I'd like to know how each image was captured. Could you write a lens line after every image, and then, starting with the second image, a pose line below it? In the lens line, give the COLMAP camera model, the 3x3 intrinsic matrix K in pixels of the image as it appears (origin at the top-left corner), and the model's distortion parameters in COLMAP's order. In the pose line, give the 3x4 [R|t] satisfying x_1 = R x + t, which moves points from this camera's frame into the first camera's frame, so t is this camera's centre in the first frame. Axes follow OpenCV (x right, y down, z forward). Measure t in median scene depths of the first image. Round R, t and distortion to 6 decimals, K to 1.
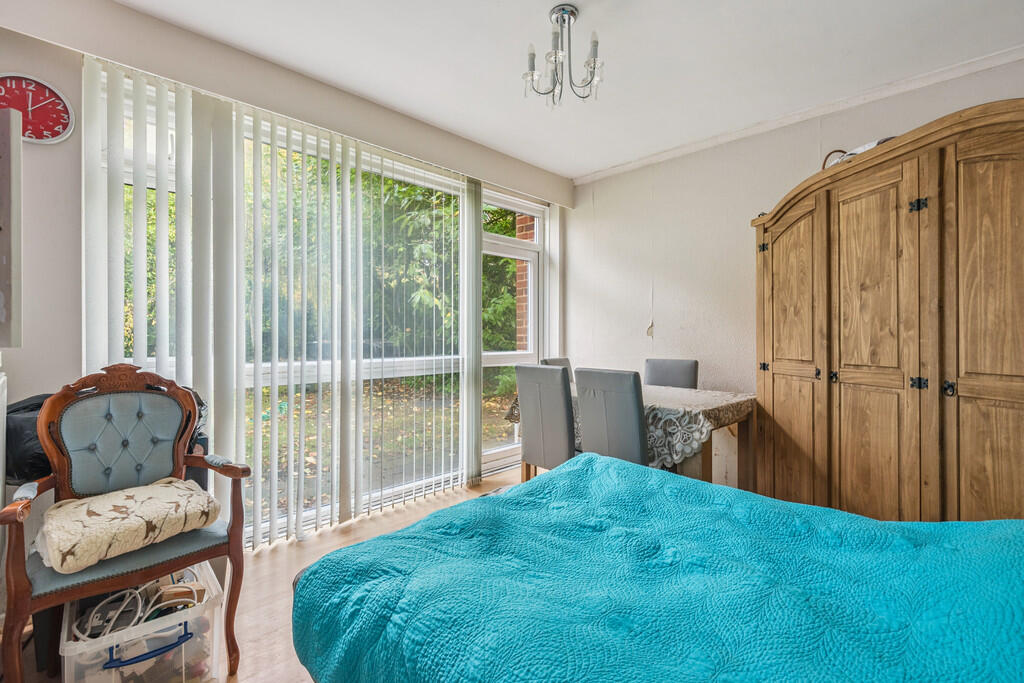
lens RADIAL K [[459.0, 0, 510.4], [0, 459.0, 337.9], [0, 0, 1]] dist [0.034977, -0.019082]
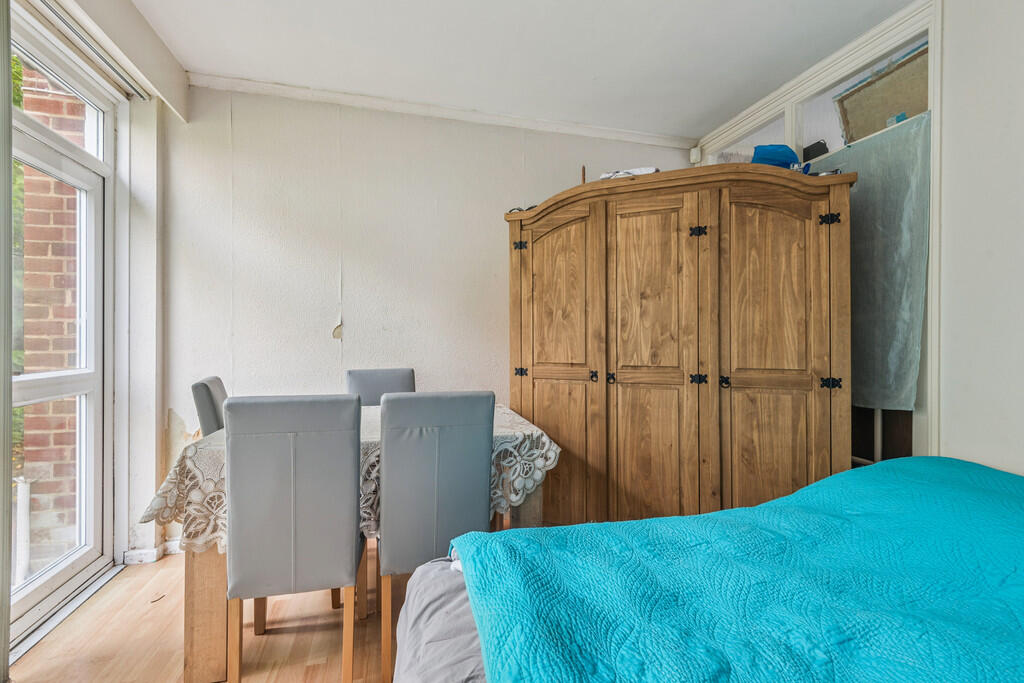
lens RADIAL K [[459.0, 0, 510.4], [0, 459.0, 337.9], [0, 0, 1]] dist [0.034977, -0.019082]
pose [[0.506417, 0.002445, 0.862285, -0.357769], [0.000858, 0.999994, -0.003339, -0.005057], [-0.862288, 0.002431, 0.506412, 0.726812]]
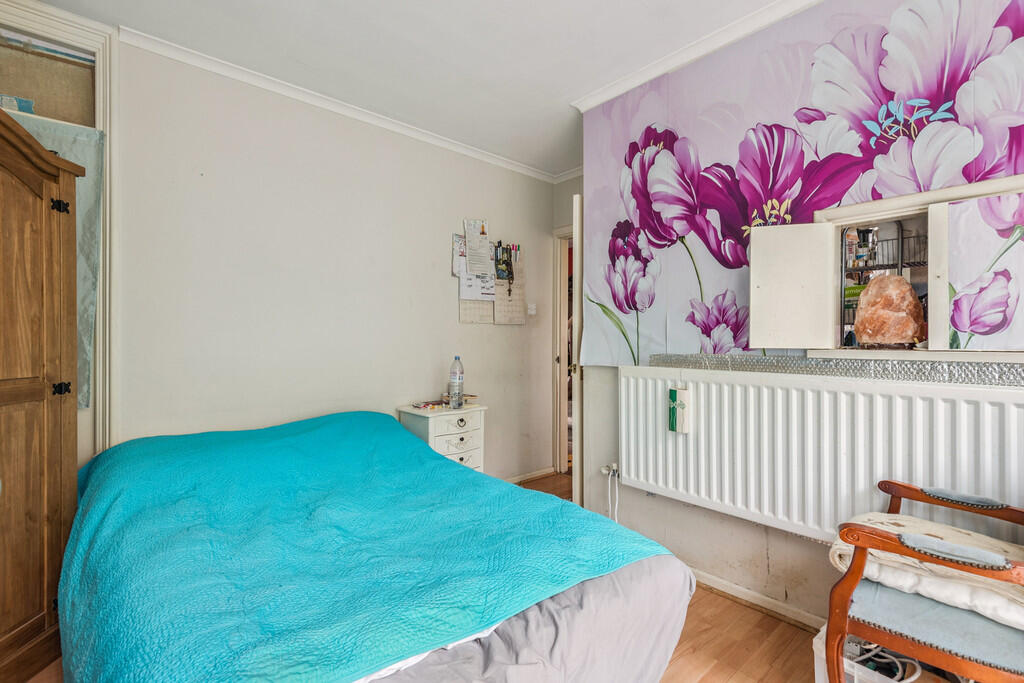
lens RADIAL K [[459.0, 0, 510.4], [0, 459.0, 337.9], [0, 0, 1]] dist [0.034977, -0.019082]
pose [[-0.997463, -0.001964, 0.071158, -0.088398], [-0.001930, 0.999998, 0.000548, -0.011127], [-0.071159, 0.000409, -0.997465, 1.457178]]
